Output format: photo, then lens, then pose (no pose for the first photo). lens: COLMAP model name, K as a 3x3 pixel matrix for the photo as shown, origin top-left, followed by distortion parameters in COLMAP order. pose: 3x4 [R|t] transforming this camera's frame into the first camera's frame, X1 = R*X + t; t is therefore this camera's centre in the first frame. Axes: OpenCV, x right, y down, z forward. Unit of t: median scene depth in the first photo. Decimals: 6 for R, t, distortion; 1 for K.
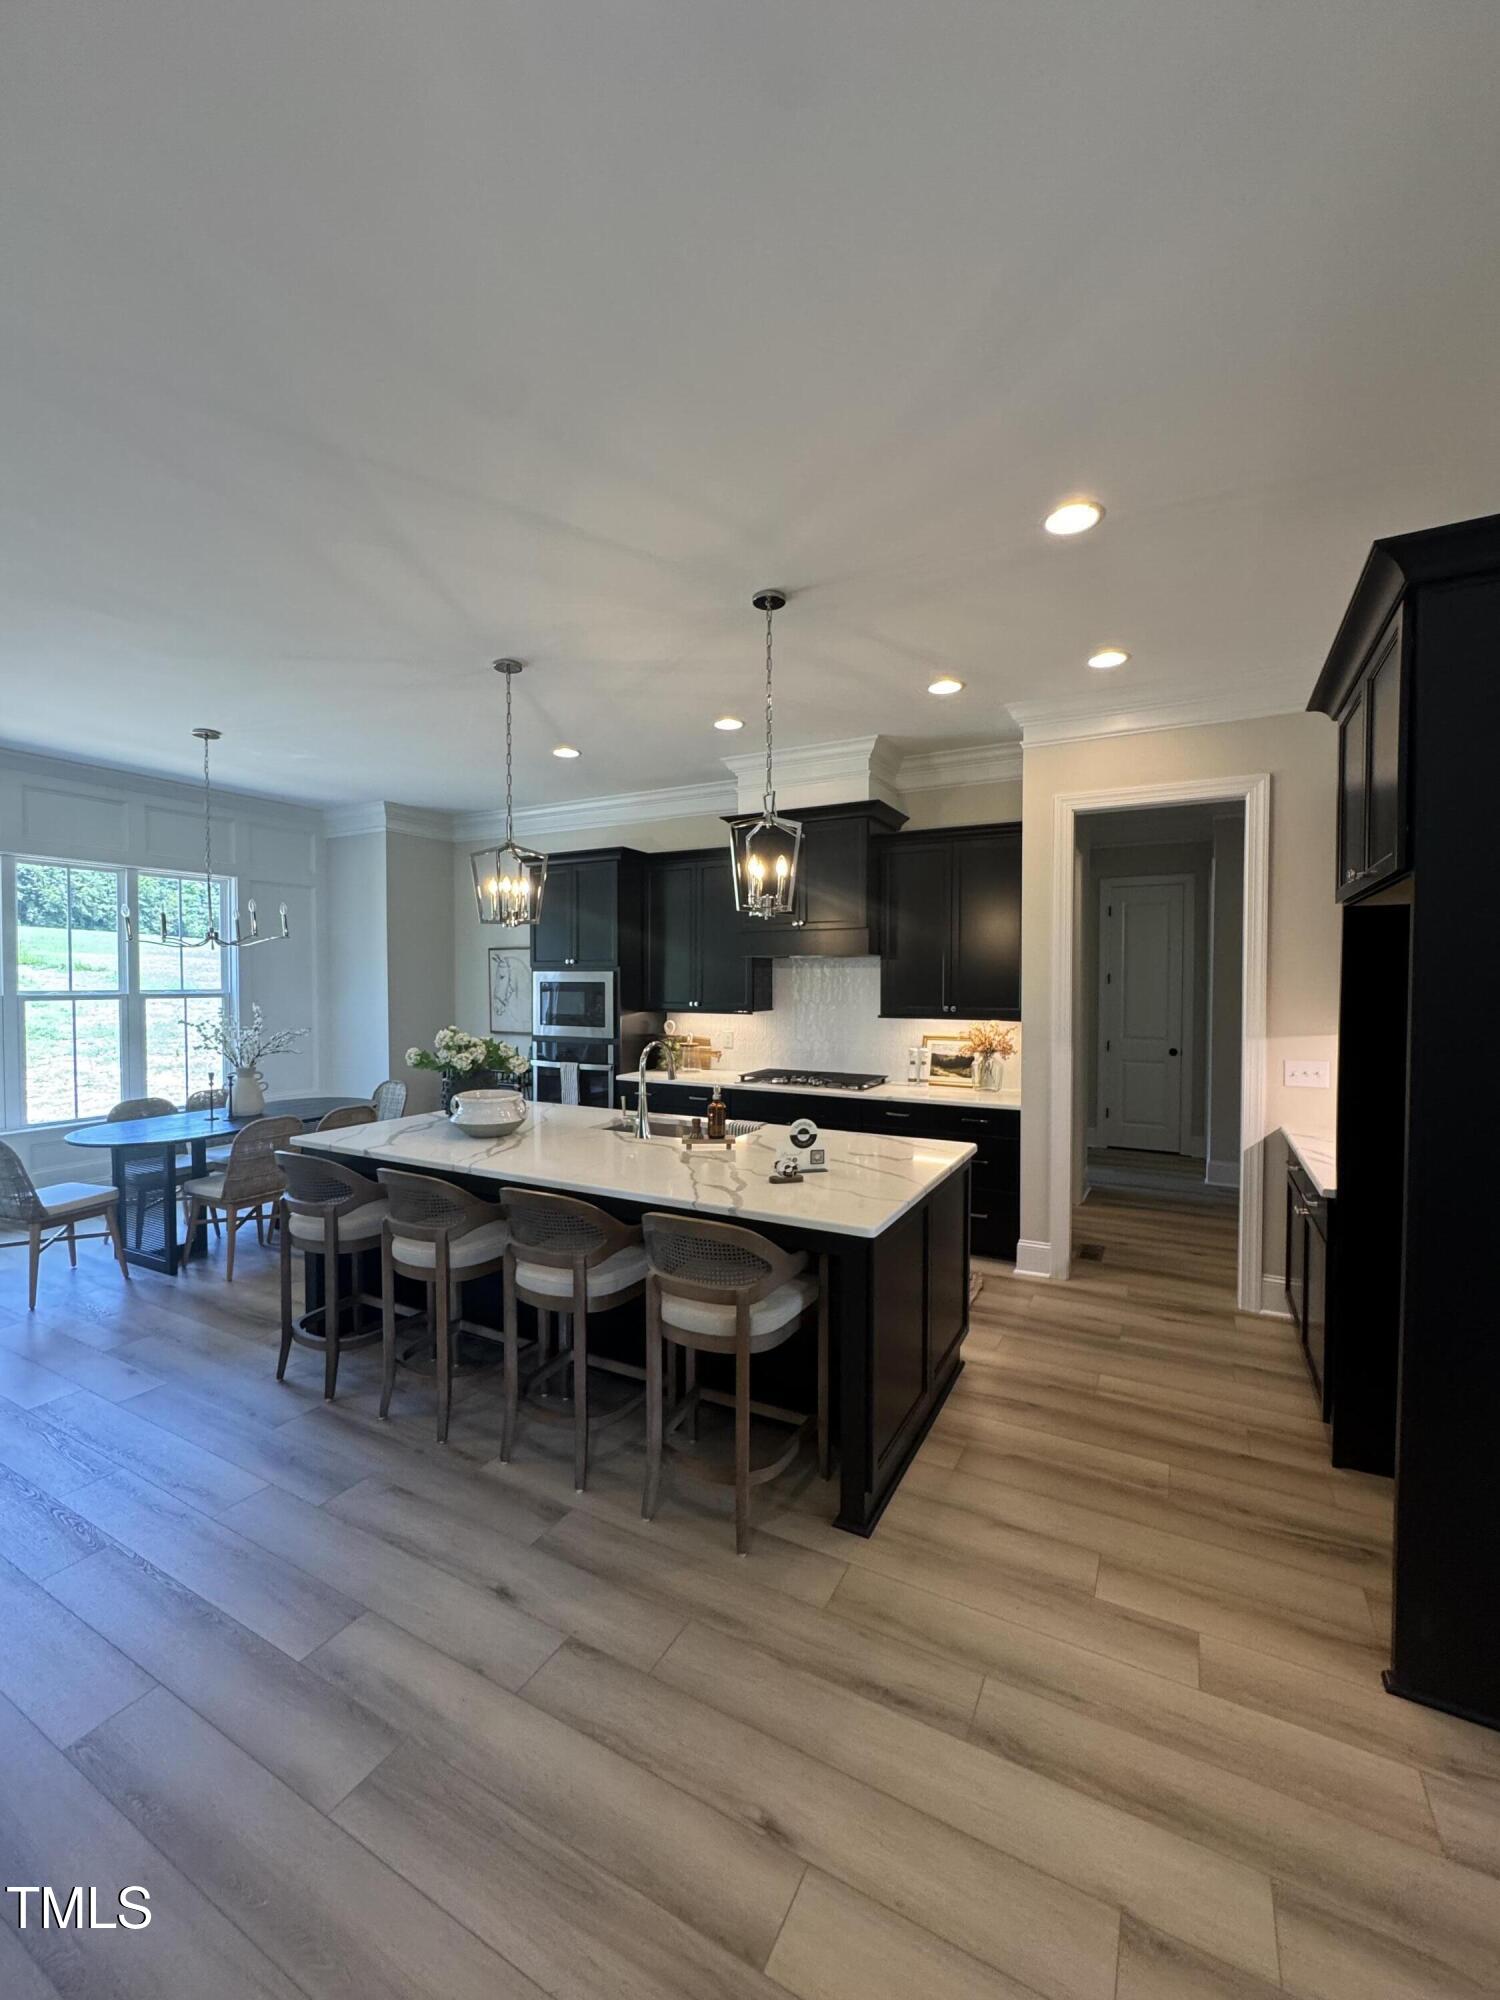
lens RADIAL K [[795.9, 0, 752.3], [0, 795.9, 1000.3], [0, 0, 1]] dist [-0.009374, 0.001130]
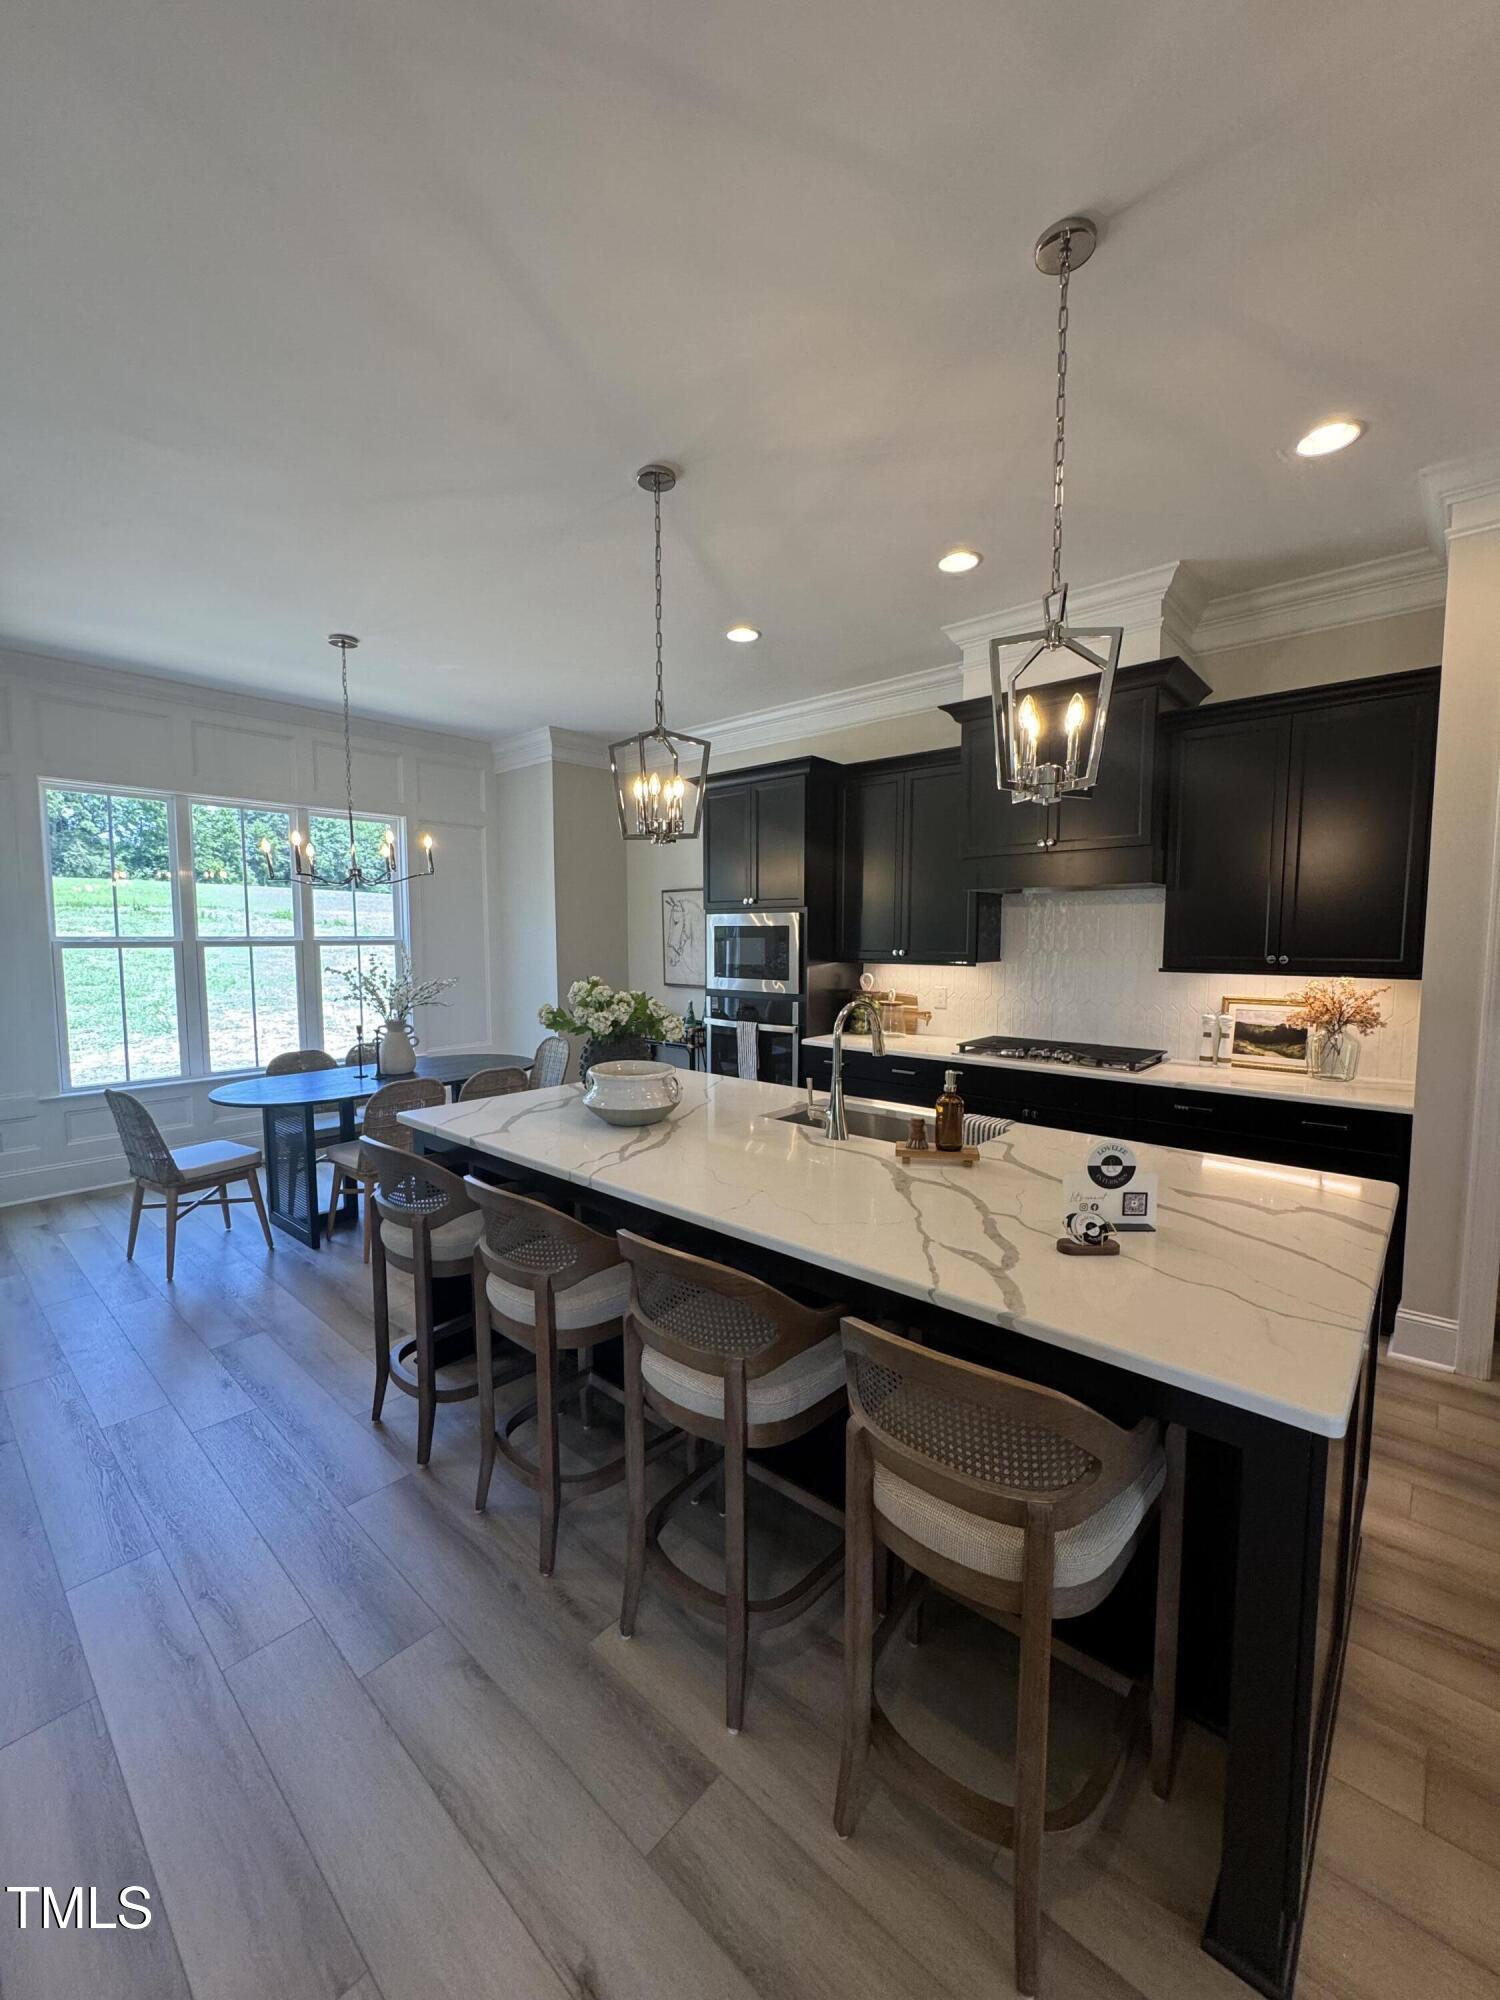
lens RADIAL K [[795.9, 0, 751.3], [0, 795.9, 1000.5], [0, 0, 1]] dist [-0.009374, 0.001130]
pose [[0.972313, 0.017781, -0.233006, -0.040576], [-0.004351, 0.998306, 0.058023, 0.009261], [0.233643, -0.055403, 0.970743, 0.251002]]
